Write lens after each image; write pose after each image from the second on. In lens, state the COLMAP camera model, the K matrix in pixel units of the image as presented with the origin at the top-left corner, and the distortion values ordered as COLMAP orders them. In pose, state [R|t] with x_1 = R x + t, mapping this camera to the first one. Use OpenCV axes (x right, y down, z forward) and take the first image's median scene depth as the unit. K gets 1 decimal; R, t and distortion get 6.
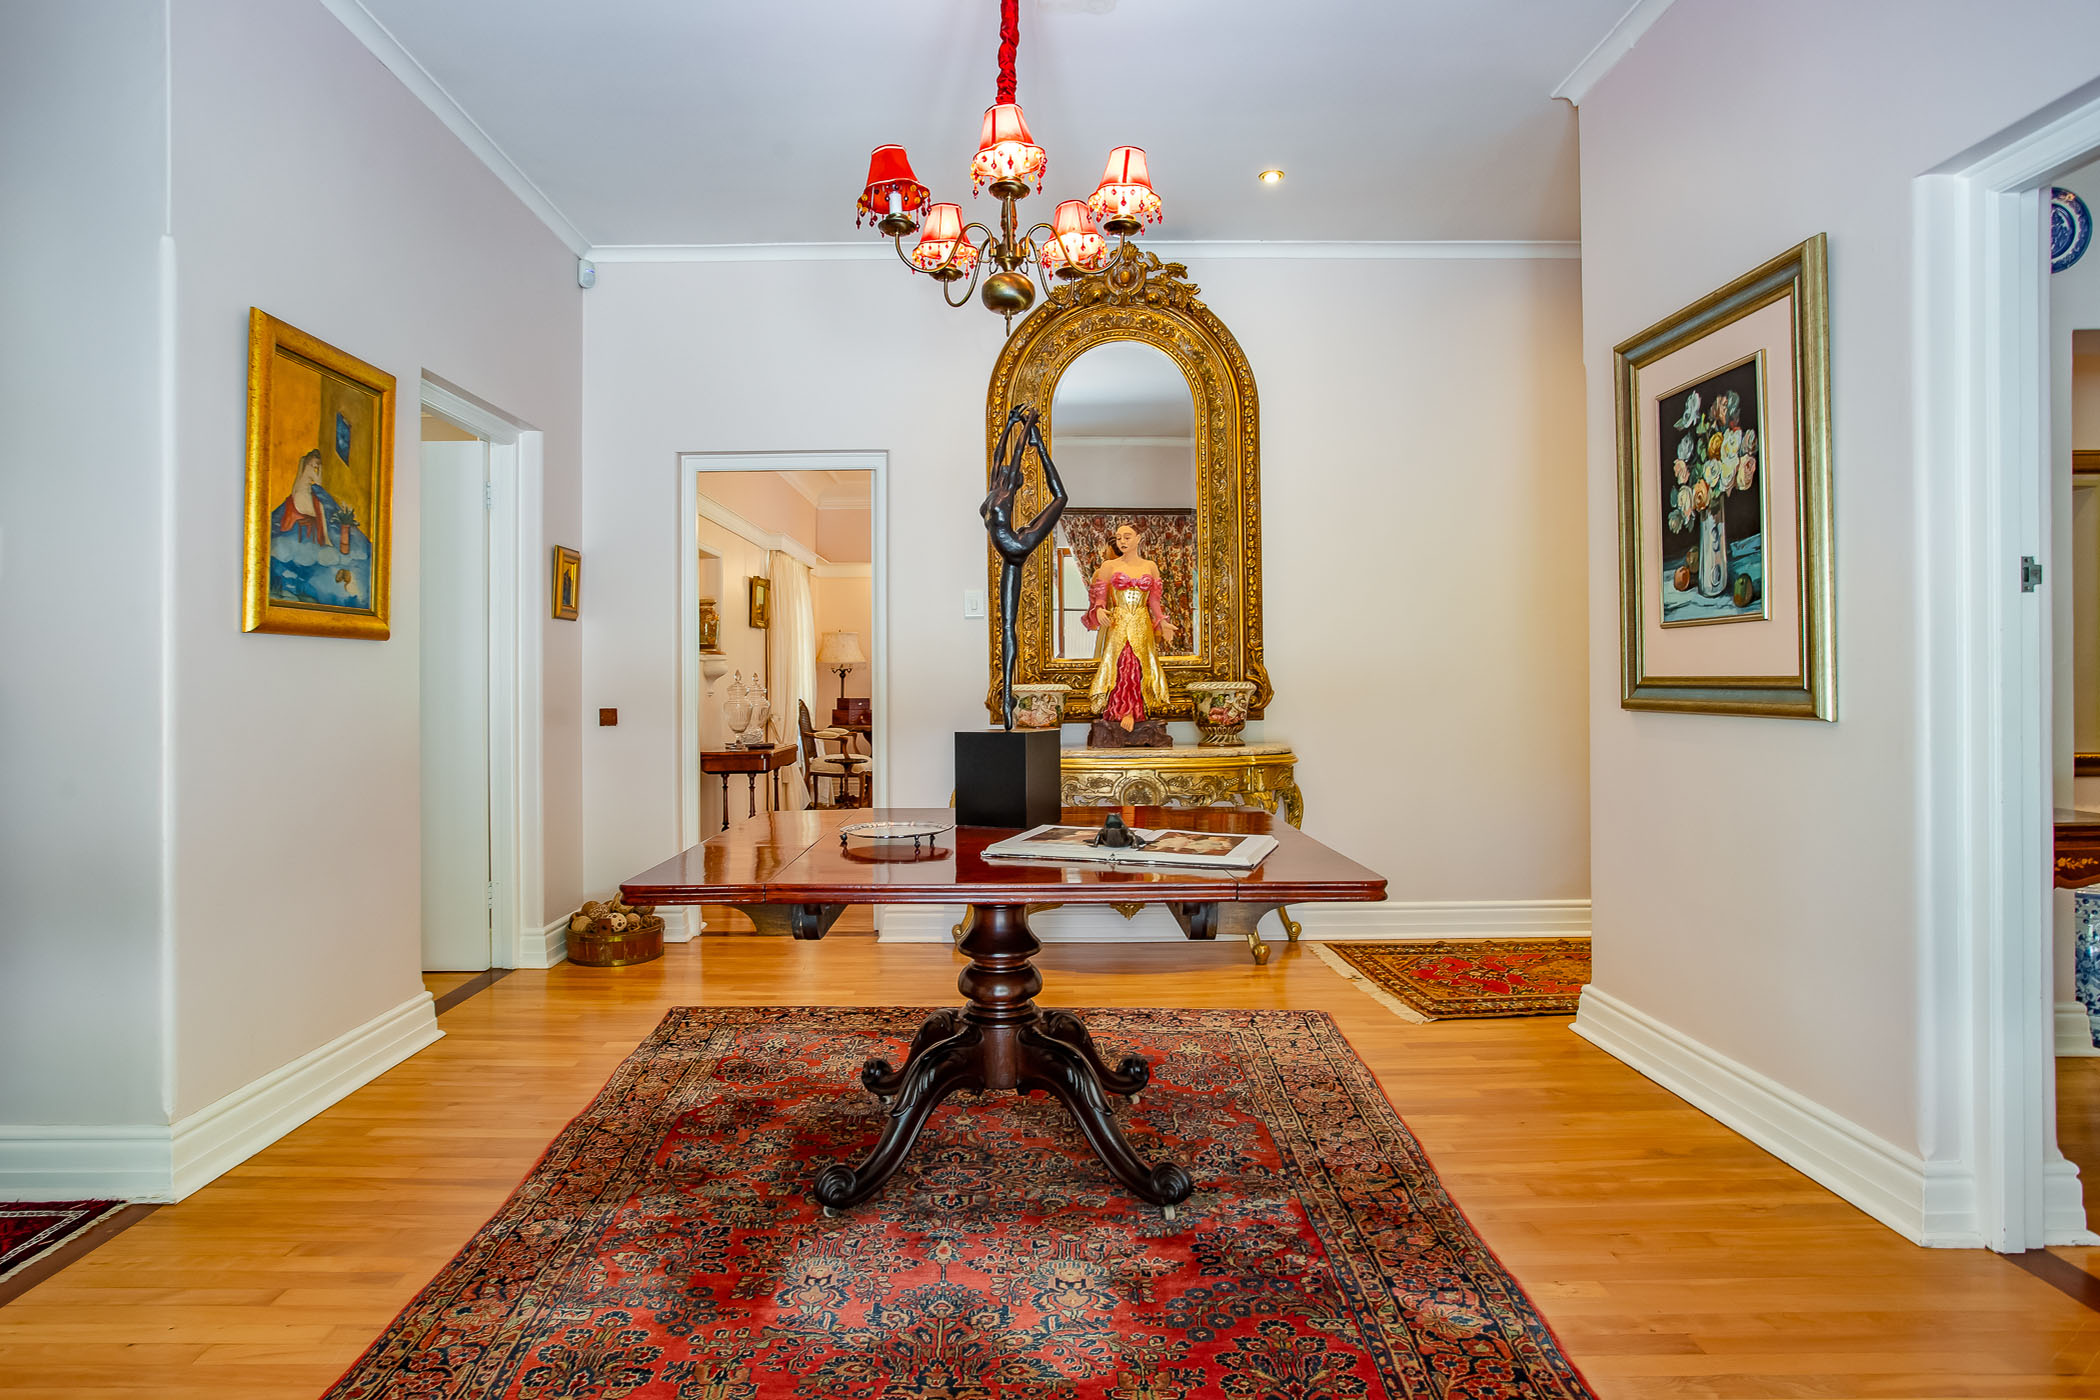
lens RADIAL K [[1143.4, 0, 1007.8], [0, 1143.4, 663.1], [0, 0, 1]] dist [0.002671, 0.001008]
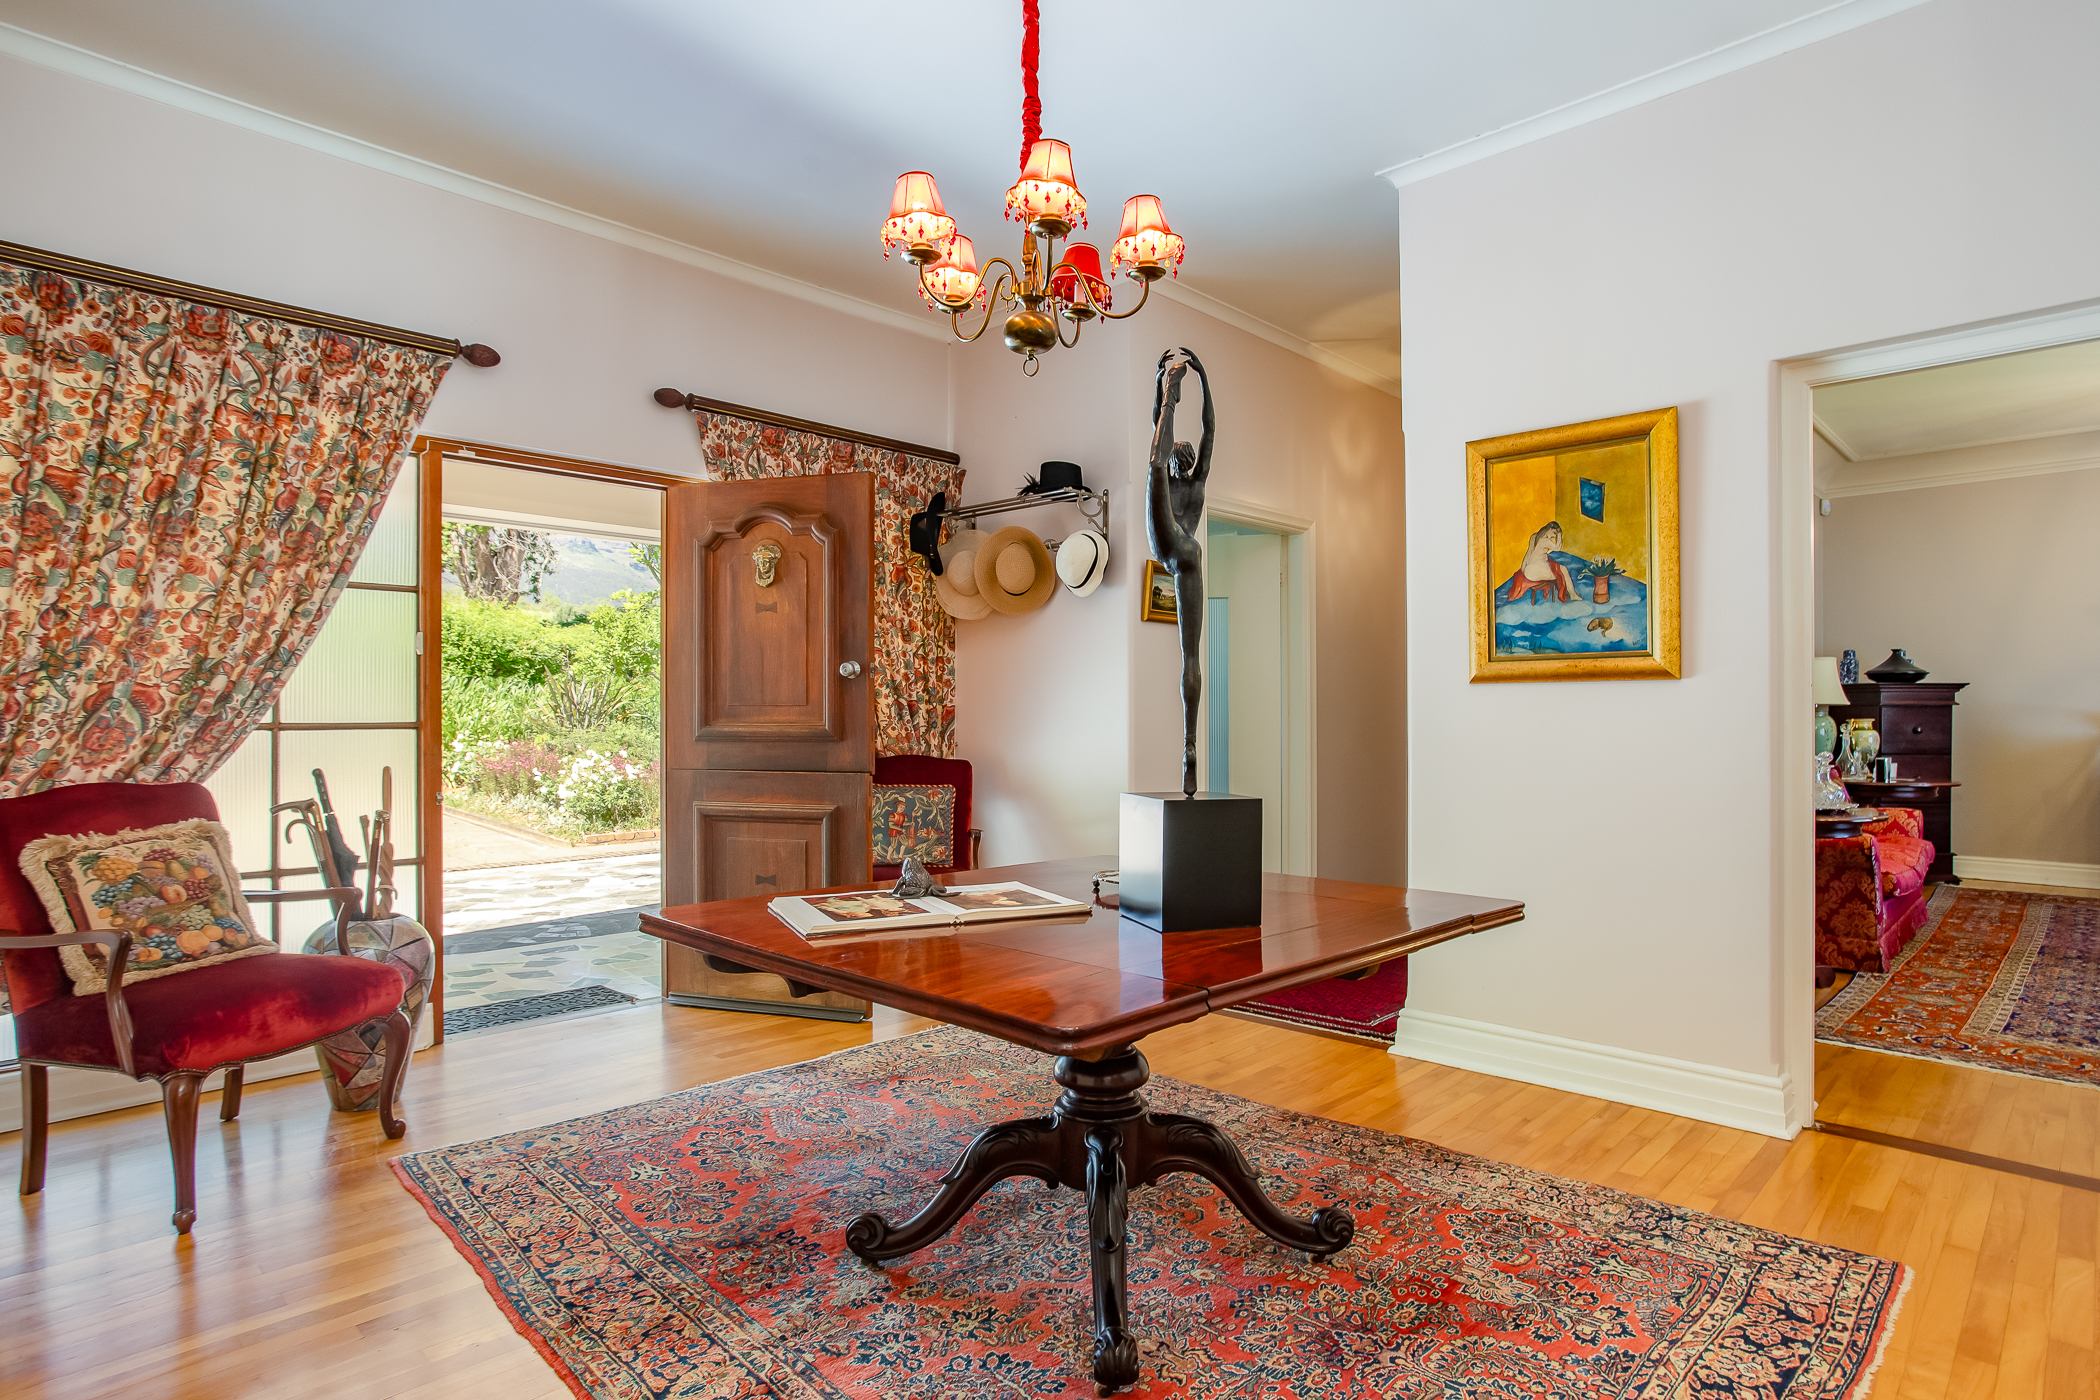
lens RADIAL K [[1143.4, 0, 1048.5], [0, 1143.4, 700.3], [0, 0, 1]] dist [0.002671, 0.001008]
pose [[-0.695683, 0.002614, -0.718344, 0.593829], [0.017648, 0.999754, -0.013452, 0.002139], [0.718132, -0.022036, -0.695558, 1.441585]]
